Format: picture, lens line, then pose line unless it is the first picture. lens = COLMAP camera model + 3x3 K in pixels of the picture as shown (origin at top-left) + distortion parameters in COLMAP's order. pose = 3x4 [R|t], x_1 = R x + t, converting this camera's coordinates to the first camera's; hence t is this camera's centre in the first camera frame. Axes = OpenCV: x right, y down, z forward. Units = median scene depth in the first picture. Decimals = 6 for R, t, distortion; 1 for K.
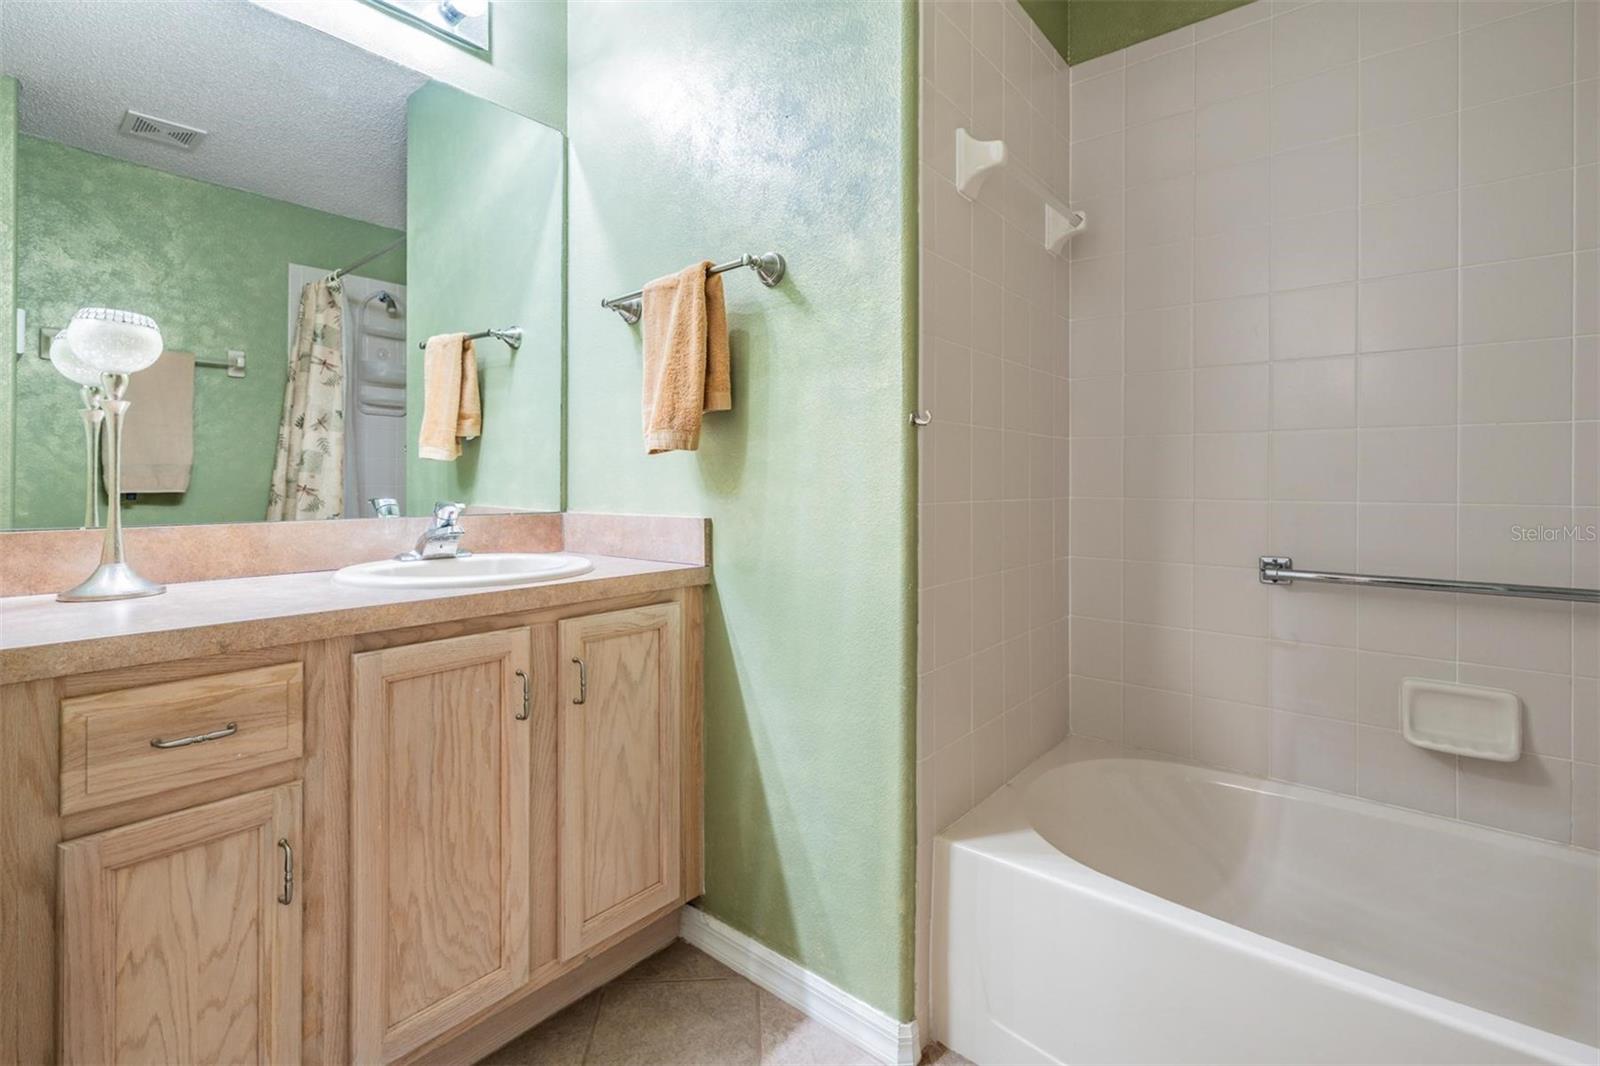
lens RADIAL K [[743.9, 0, 795.5], [0, 743.9, 502.6], [0, 0, 1]] dist [0.001856, -0.000150]
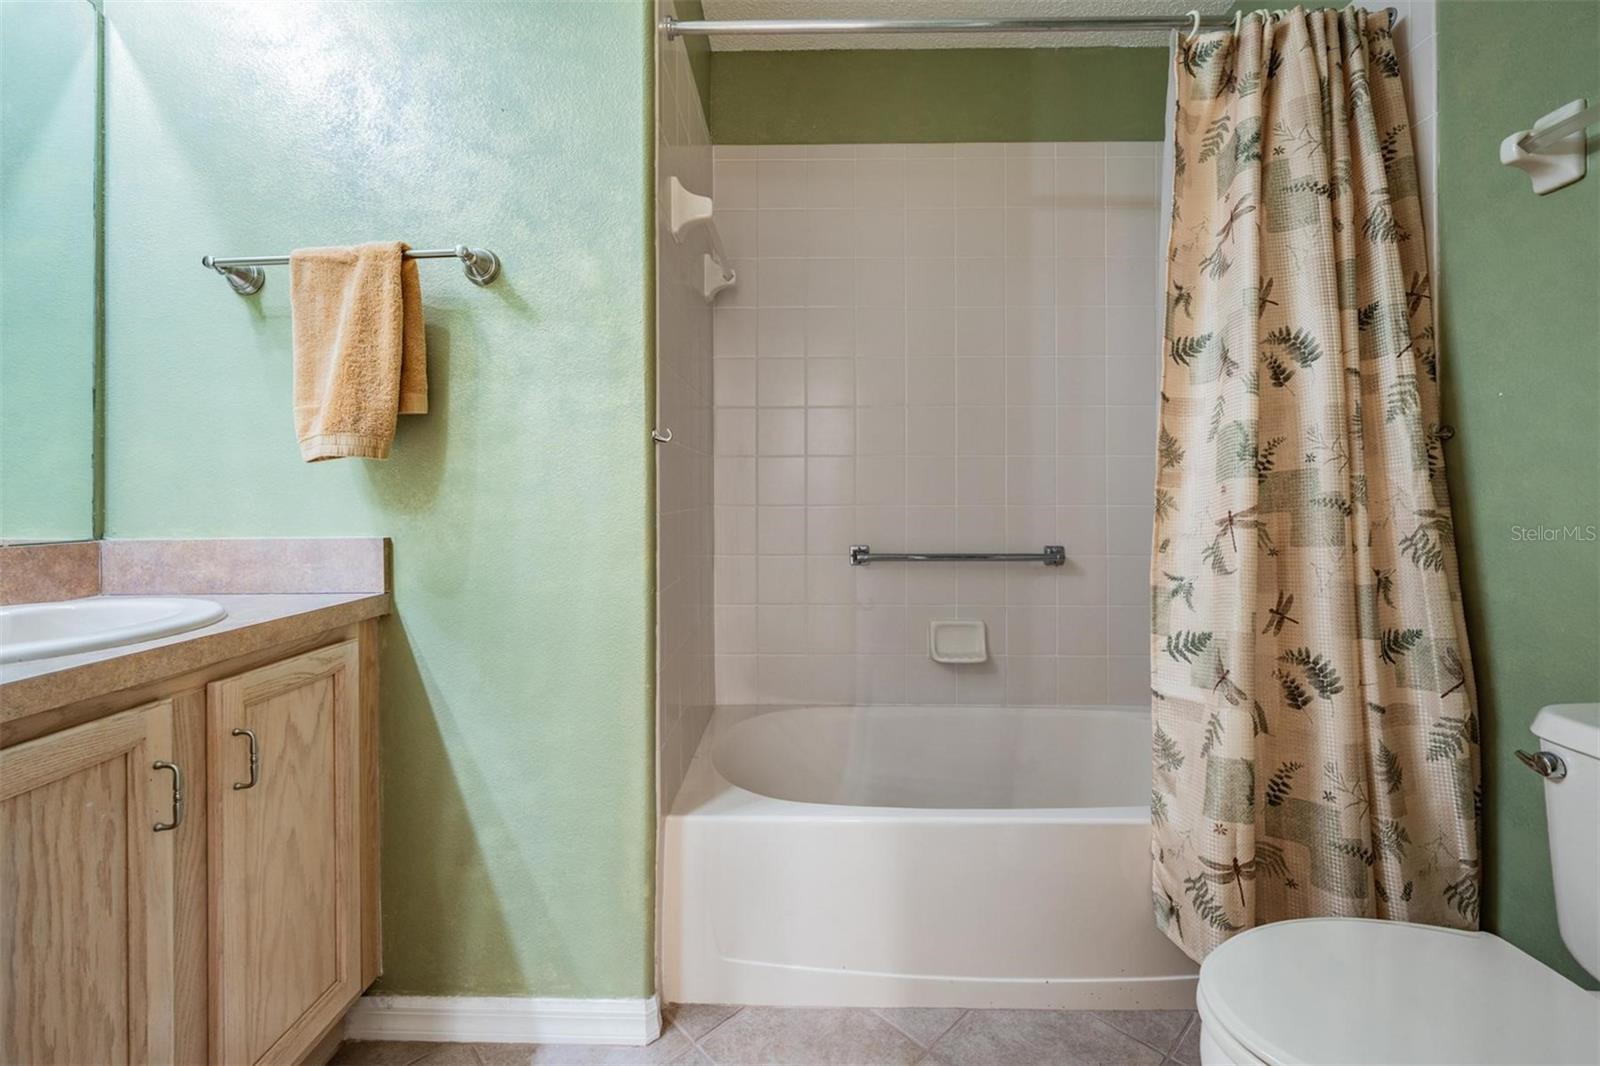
lens RADIAL K [[684.0, 0, 796.6], [0, 684.0, 510.6], [0, 0, 1]] dist [-0.002399, 0.000019]
pose [[0.769083, -0.022223, 0.638763, -0.277516], [0.023179, 0.999708, 0.006873, -0.005162], [-0.638729, 0.009520, 0.769373, 0.092159]]
